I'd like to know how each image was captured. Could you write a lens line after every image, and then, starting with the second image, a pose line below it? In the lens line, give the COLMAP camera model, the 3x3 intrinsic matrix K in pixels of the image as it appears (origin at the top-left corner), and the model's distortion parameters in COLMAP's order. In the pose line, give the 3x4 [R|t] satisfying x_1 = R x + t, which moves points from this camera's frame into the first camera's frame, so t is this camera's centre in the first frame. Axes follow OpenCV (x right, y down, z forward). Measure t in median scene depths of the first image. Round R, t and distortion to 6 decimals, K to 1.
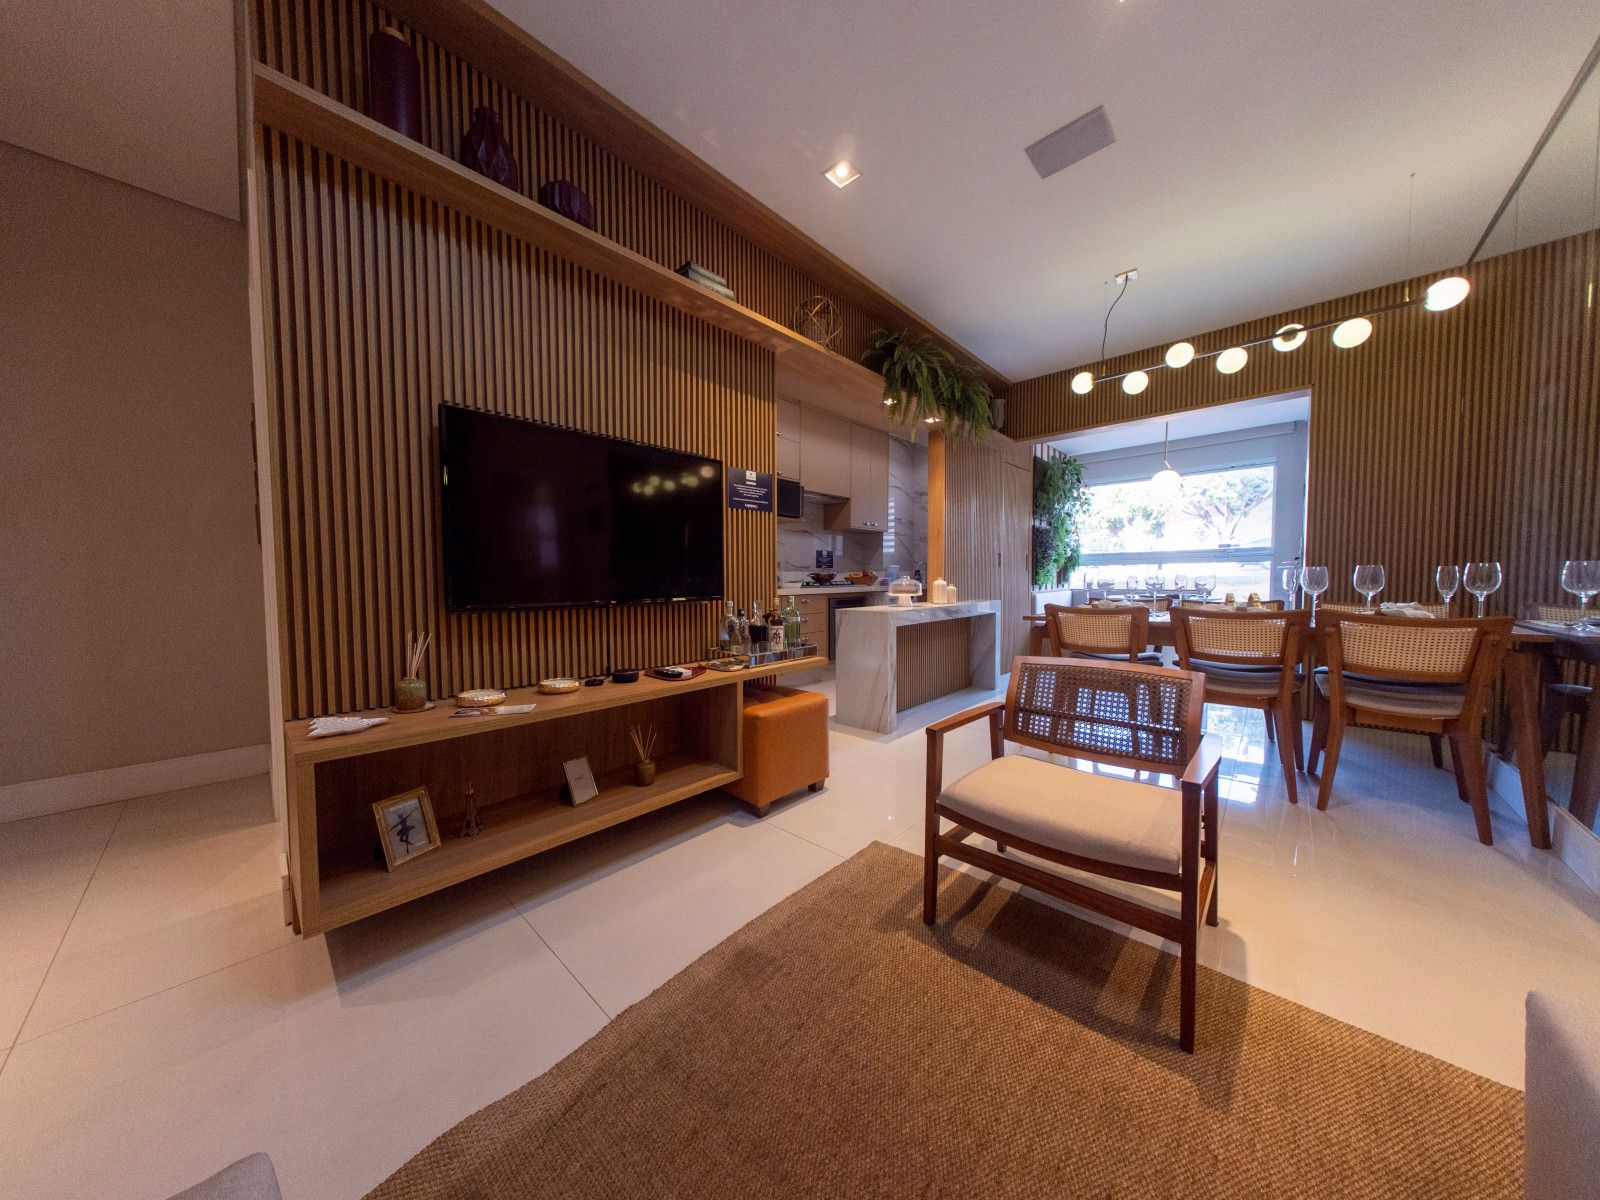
lens RADIAL K [[523.5, 0, 801.8], [0, 523.5, 599.5], [0, 0, 1]] dist [0.000187, 0.000010]
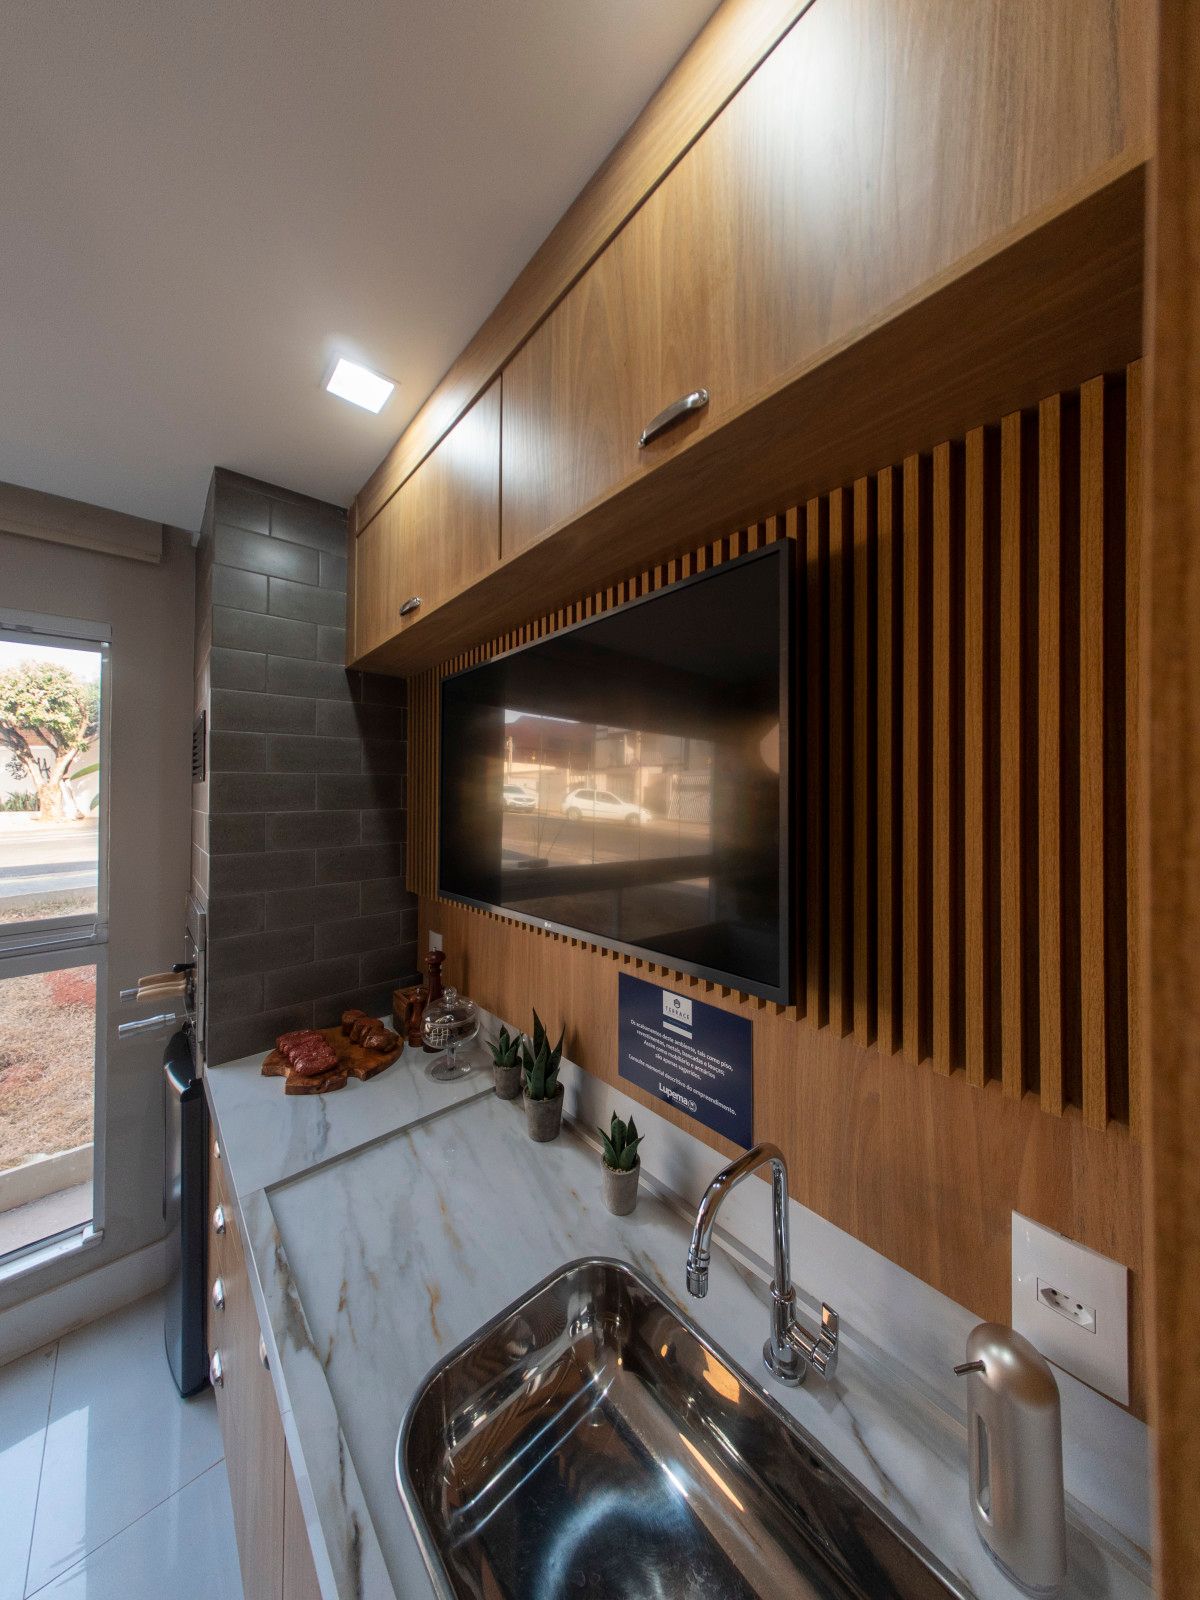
lens RADIAL K [[523.5, 0, 602.4], [0, 523.5, 804.3], [0, 0, 1]] dist [0.000187, 0.000010]
pose [[0.101086, 0.008950, 0.994837, 0.194034], [0.040726, 0.999084, -0.013127, -0.045410], [-0.994044, 0.041842, 0.100629, 0.210231]]
